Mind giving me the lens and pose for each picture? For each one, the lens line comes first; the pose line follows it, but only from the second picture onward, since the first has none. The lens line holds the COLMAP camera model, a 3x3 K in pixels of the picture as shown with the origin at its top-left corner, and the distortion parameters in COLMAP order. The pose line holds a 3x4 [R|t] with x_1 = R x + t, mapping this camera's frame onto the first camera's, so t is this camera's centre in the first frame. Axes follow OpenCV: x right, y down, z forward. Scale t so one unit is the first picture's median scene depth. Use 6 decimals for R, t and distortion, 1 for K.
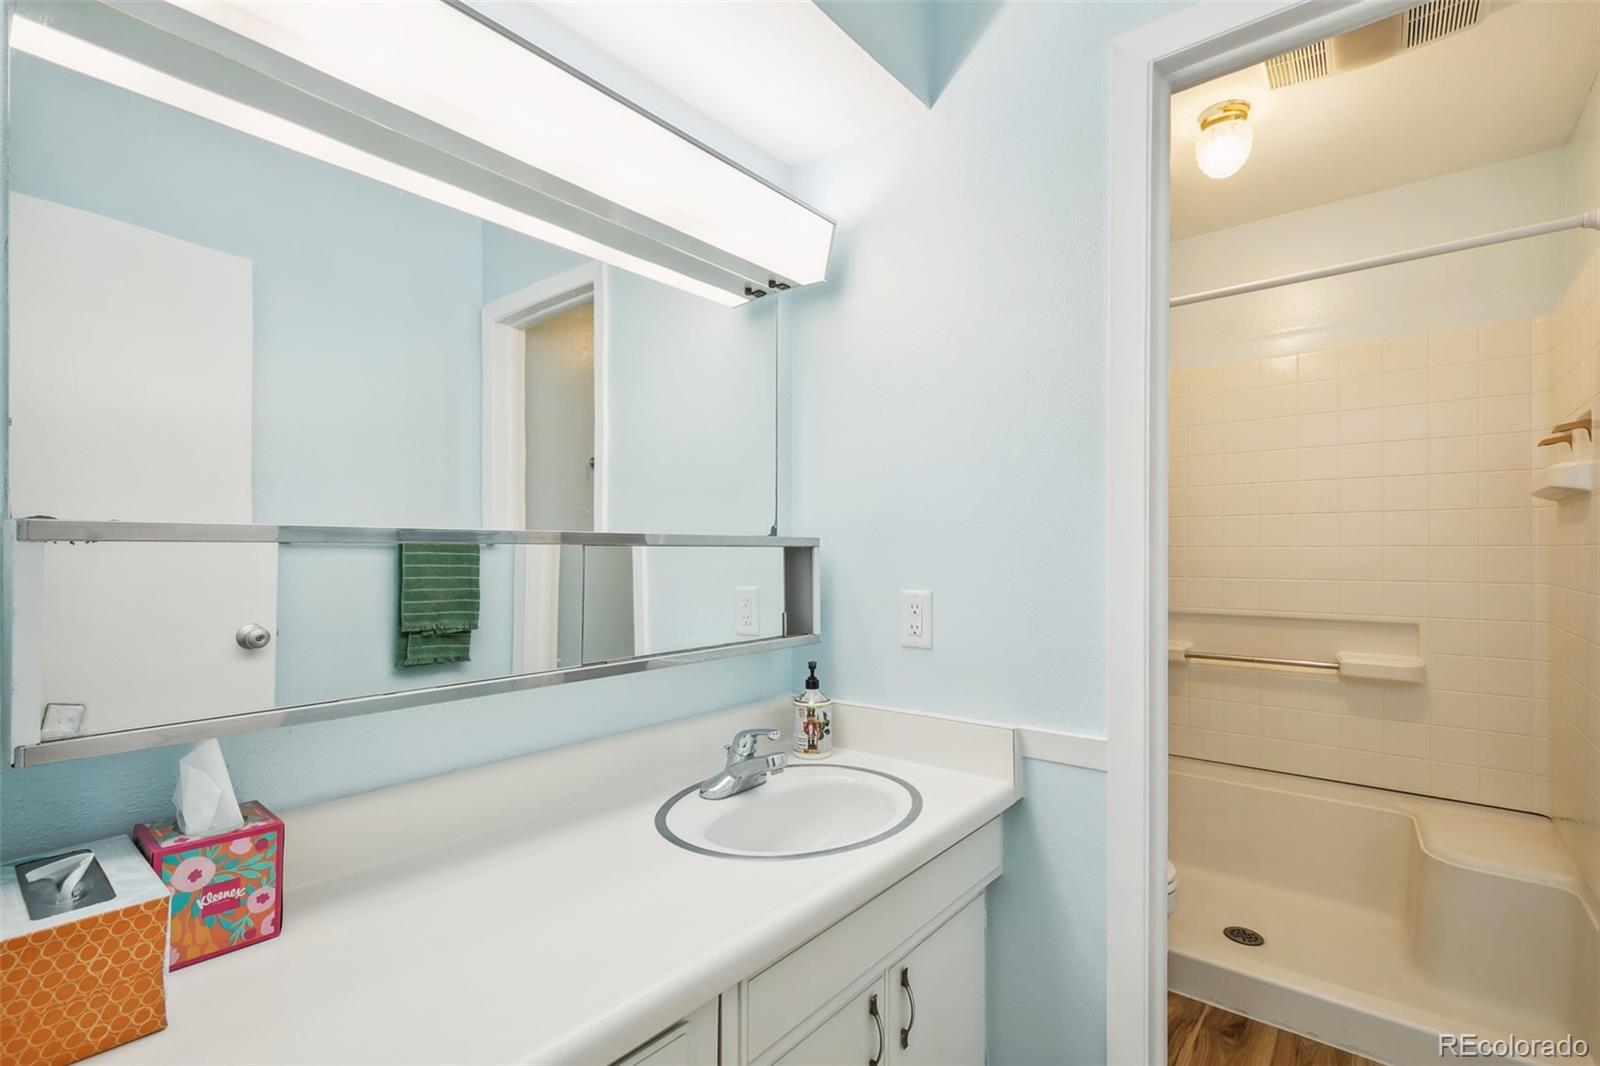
lens RADIAL K [[734.0, 0, 791.5], [0, 734.0, 555.7], [0, 0, 1]] dist [0.001385, -0.000235]
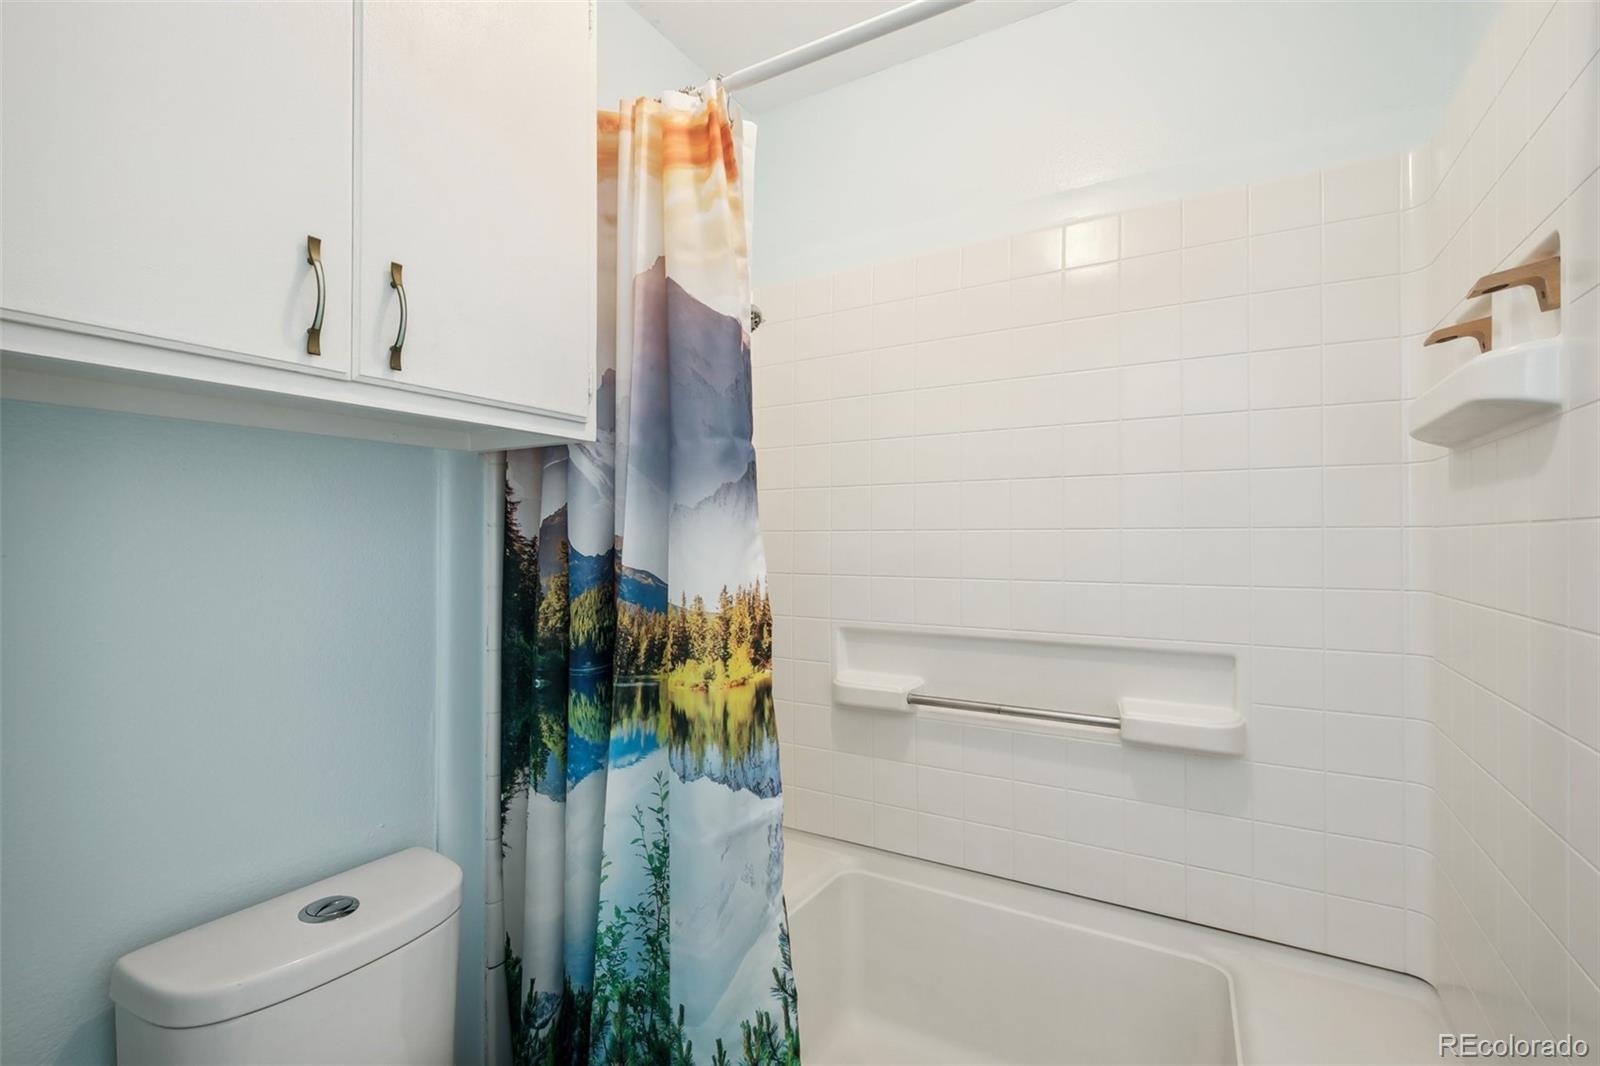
lens RADIAL K [[734.0, 0, 791.5], [0, 734.0, 555.7], [0, 0, 1]] dist [0.001385, -0.000235]
pose [[0.986771, -0.003100, 0.162090, 0.396953], [0.001945, 0.999972, 0.007283, 0.006094], [-0.162108, -0.006872, 0.986749, 0.465213]]
